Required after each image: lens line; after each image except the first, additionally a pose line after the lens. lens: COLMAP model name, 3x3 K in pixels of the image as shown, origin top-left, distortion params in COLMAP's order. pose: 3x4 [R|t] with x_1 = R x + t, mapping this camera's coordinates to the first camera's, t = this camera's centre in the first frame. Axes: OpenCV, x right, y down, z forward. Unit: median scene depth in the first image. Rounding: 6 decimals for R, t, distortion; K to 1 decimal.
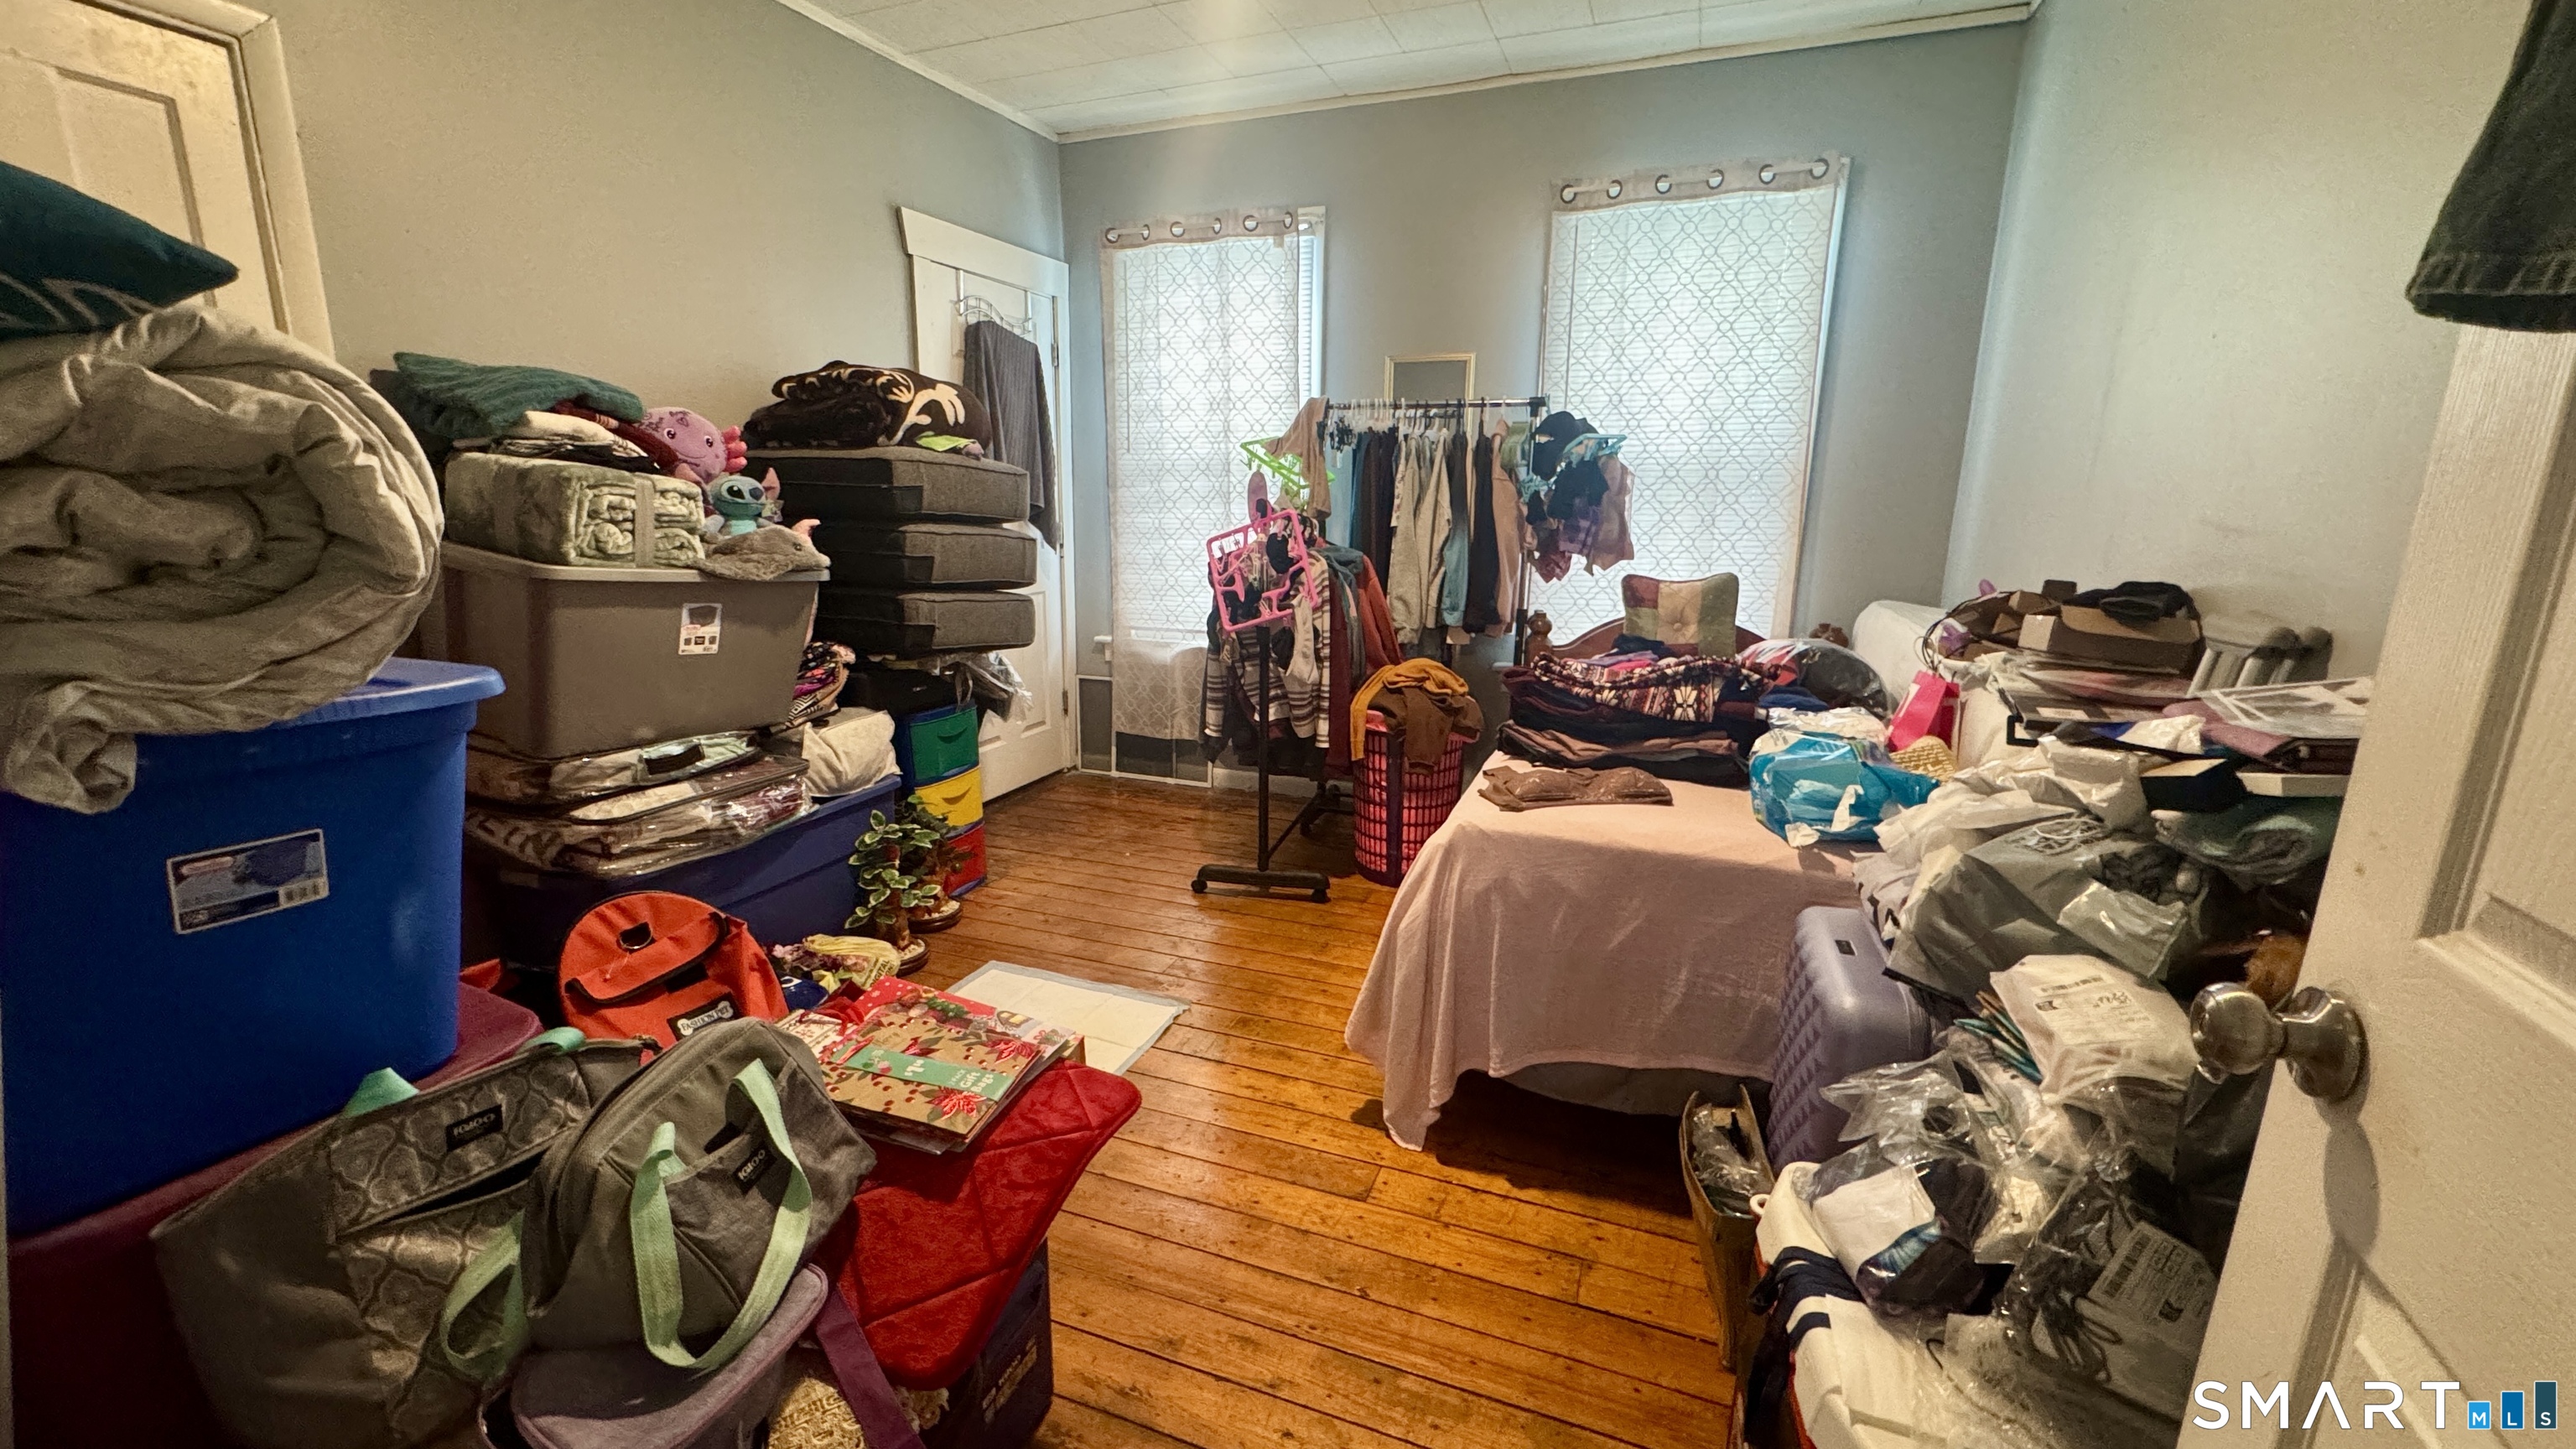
lens RADIAL K [[1023.5, 0, 1286.3], [0, 1023.5, 722.7], [0, 0, 1]] dist [-0.001841, 0.000114]
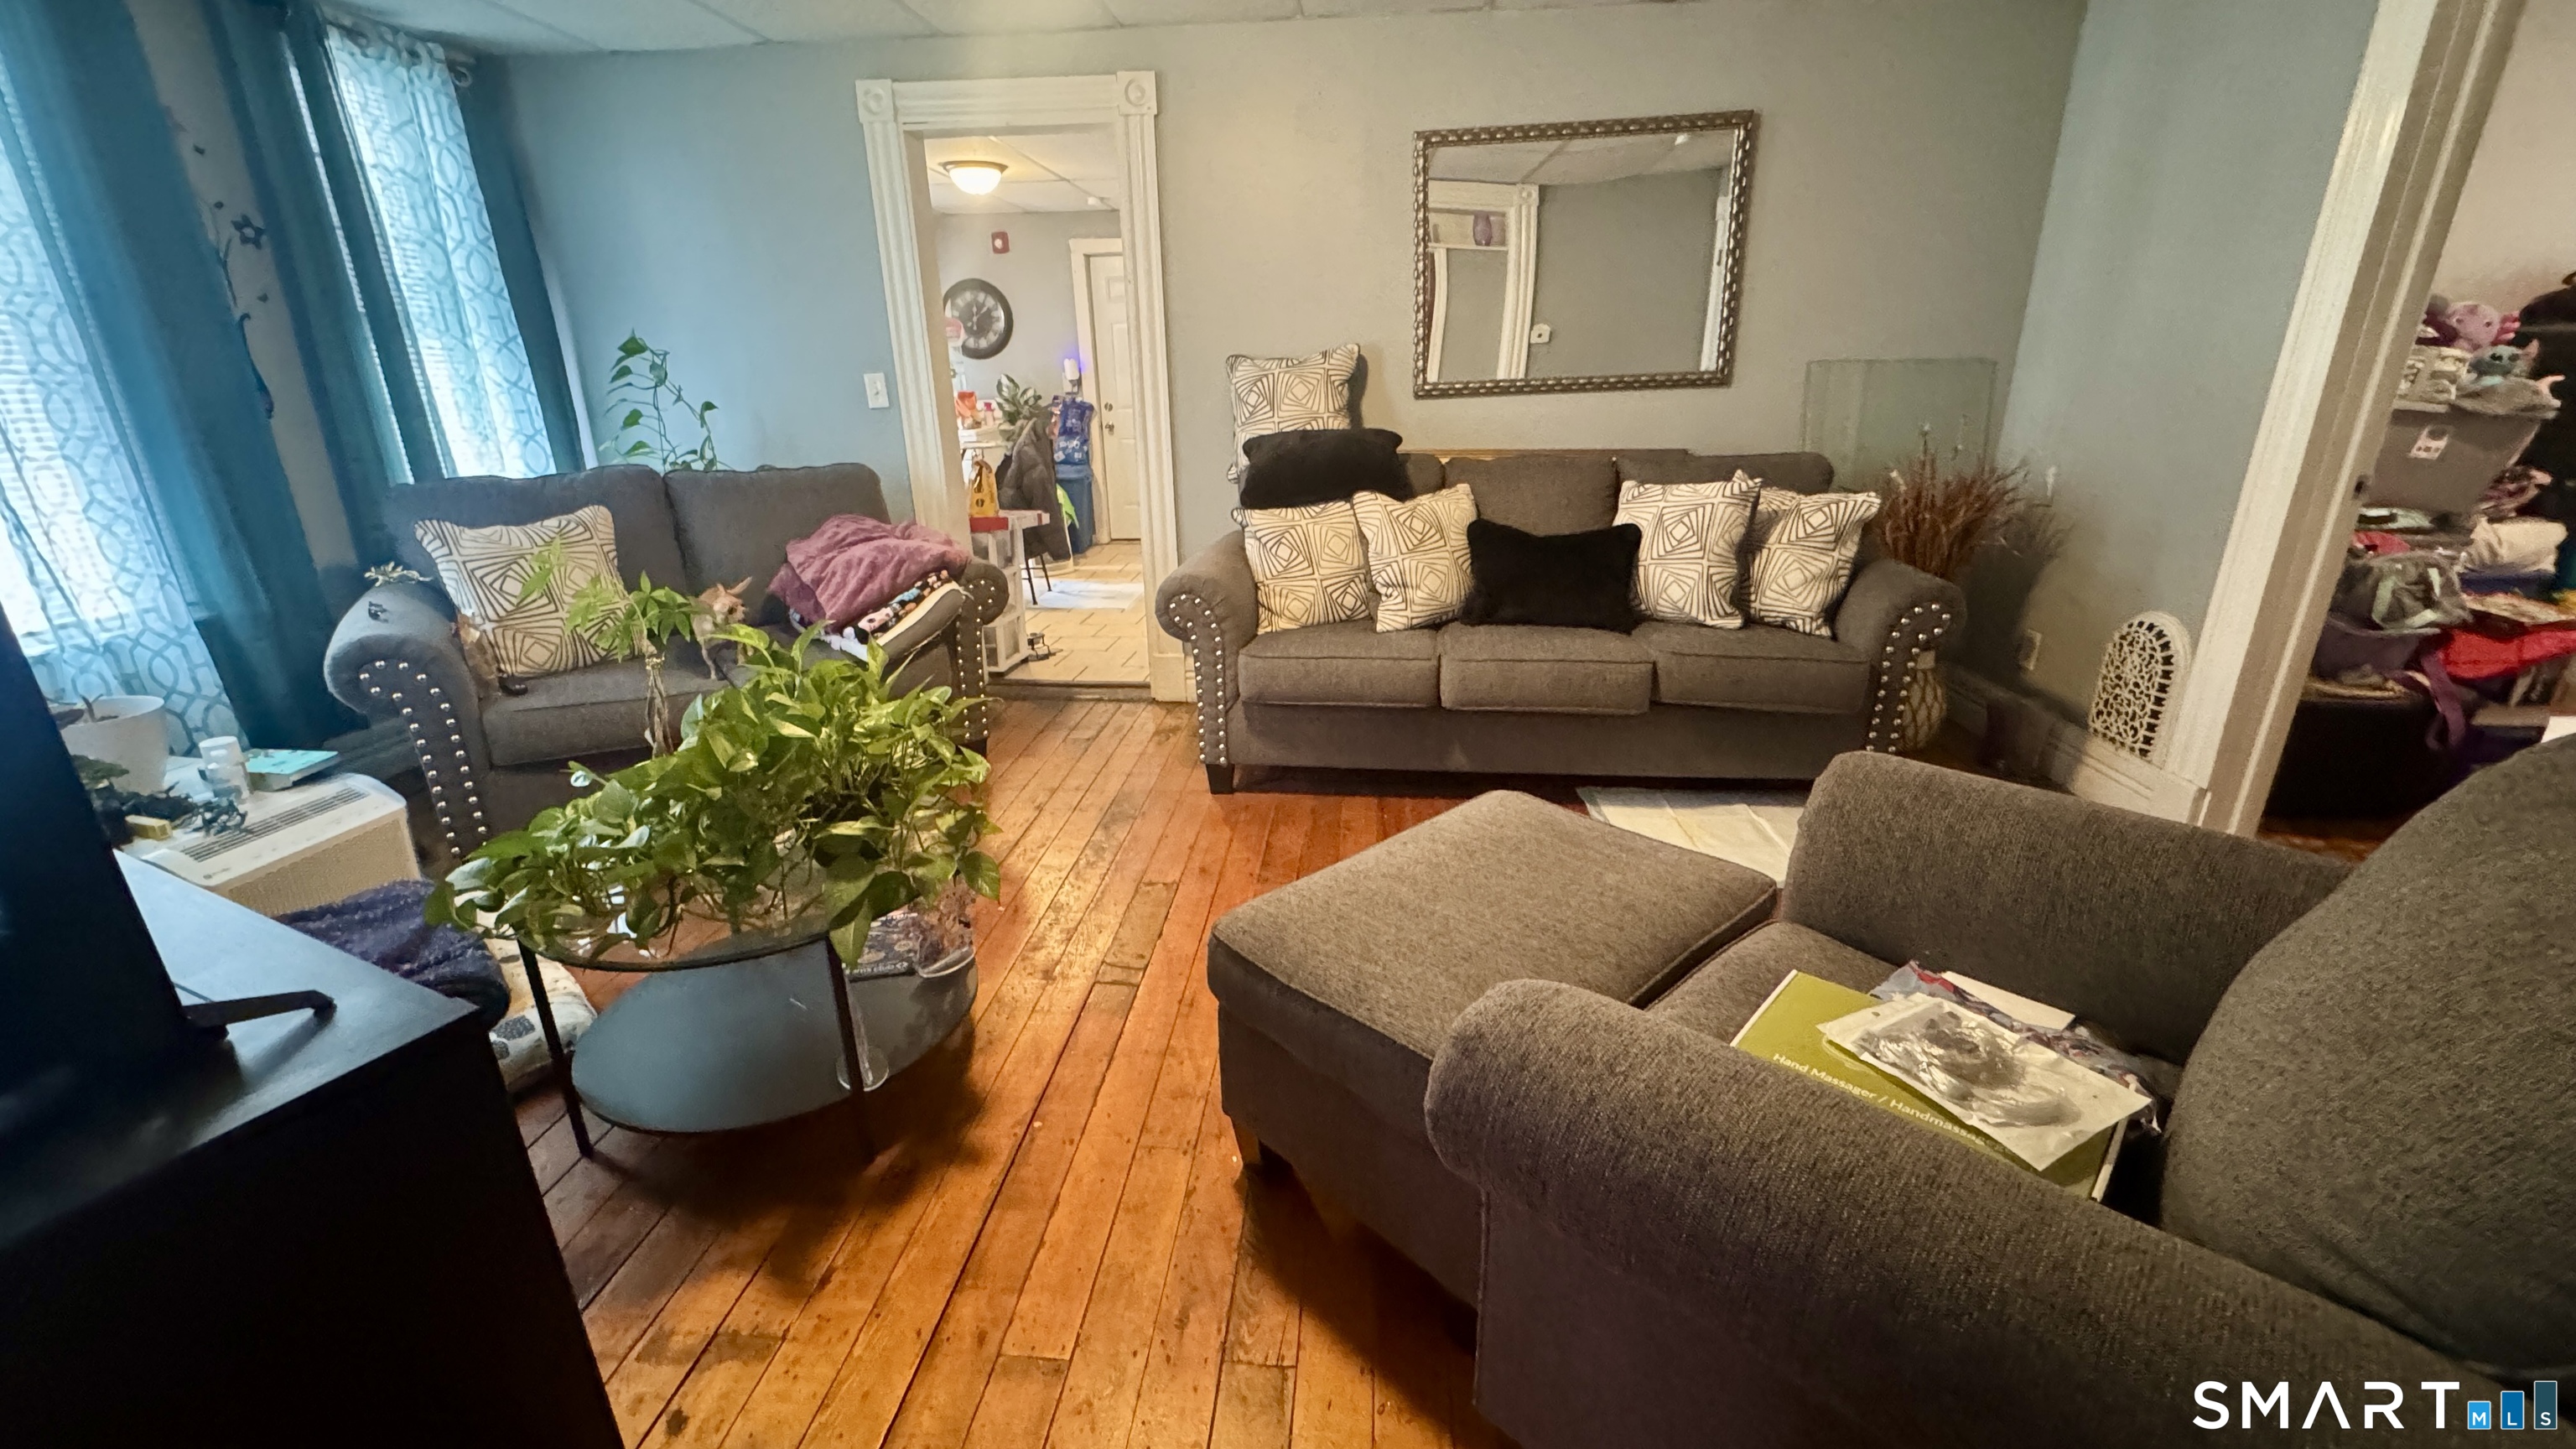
lens RADIAL K [[1023.5, 0, 1290.2], [0, 1023.5, 719.7], [0, 0, 1]] dist [-0.001841, 0.000114]
pose [[0.275922, 0.297102, -0.914110, 0.534057], [-0.196506, 0.948379, 0.248924, 0.270094], [0.940878, 0.110945, 0.320061, -1.155839]]
